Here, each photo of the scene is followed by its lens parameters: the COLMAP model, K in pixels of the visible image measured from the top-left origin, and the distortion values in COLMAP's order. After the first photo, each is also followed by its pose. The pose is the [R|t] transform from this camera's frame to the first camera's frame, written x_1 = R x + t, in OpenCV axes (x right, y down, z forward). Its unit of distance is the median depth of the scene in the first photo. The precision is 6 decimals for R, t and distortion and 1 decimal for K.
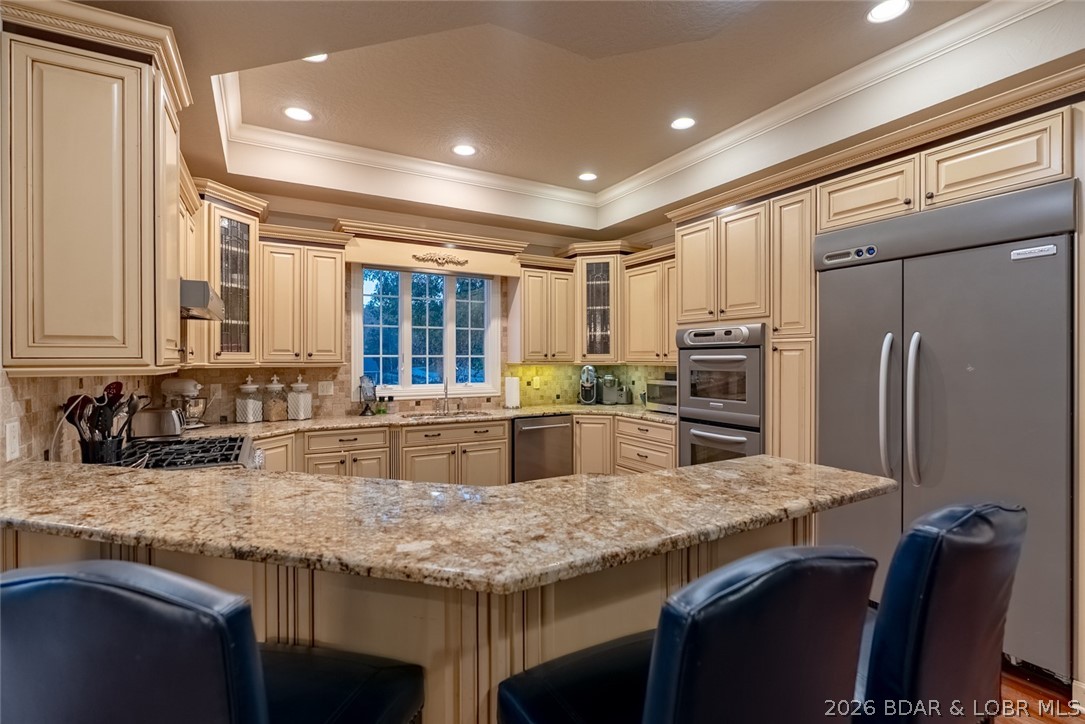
lens RADIAL K [[488.3, 0, 531.8], [0, 488.3, 359.8], [0, 0, 1]] dist [-0.010184, 0.001230]
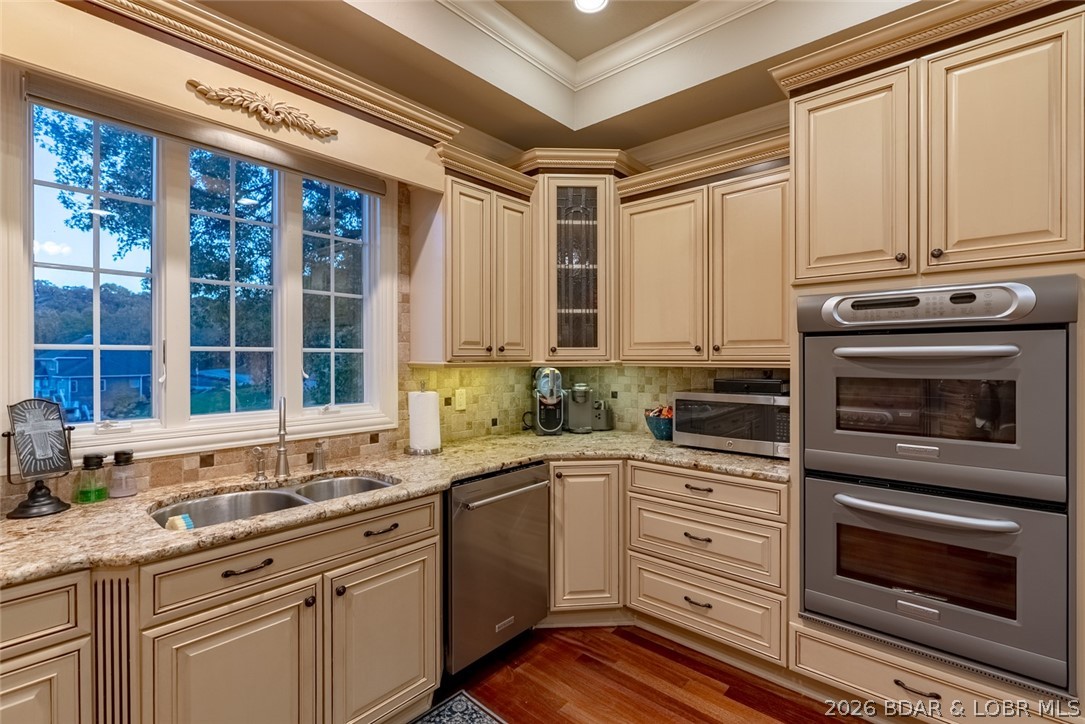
lens RADIAL K [[488.3, 0, 536.9], [0, 488.3, 360.4], [0, 0, 1]] dist [-0.010184, 0.001230]
pose [[0.942547, -0.001437, 0.334071, -0.109651], [0.001573, 0.999999, -0.000137, 0.003548], [-0.334070, 0.000655, 0.942548, 0.531959]]
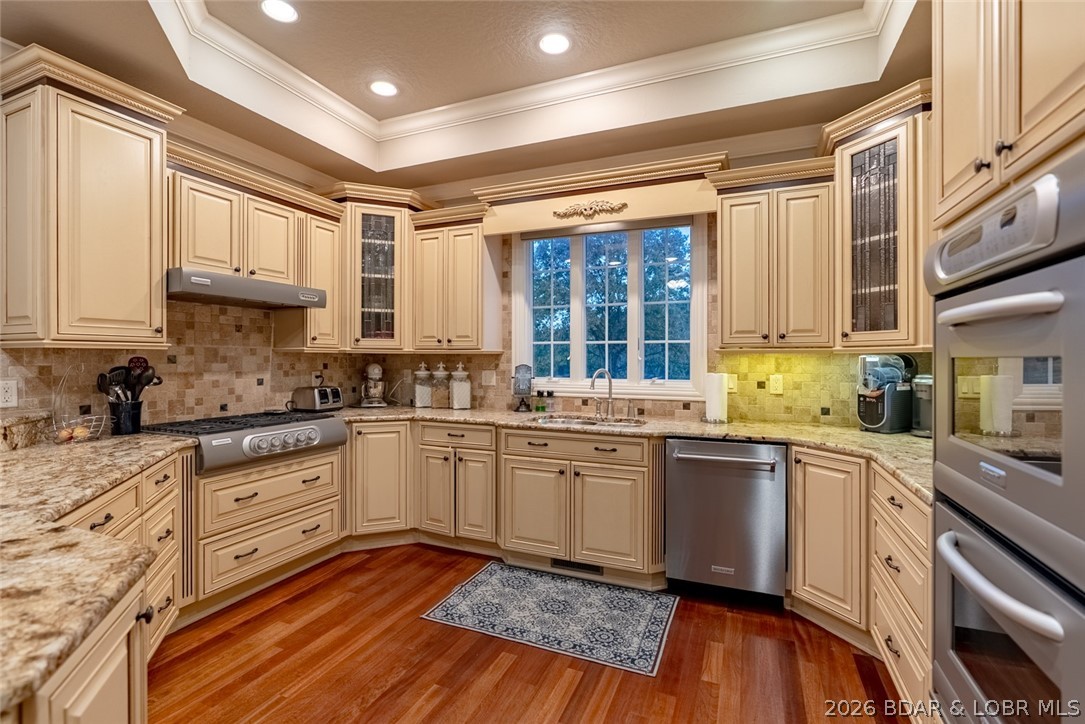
lens RADIAL K [[488.3, 0, 541.4], [0, 488.3, 360.1], [0, 0, 1]] dist [-0.010184, 0.001230]
pose [[0.623594, 0.006134, -0.781724, 0.345959], [-0.005331, 0.999979, 0.003595, 0.019648], [0.781730, 0.001925, 0.623614, 0.476140]]
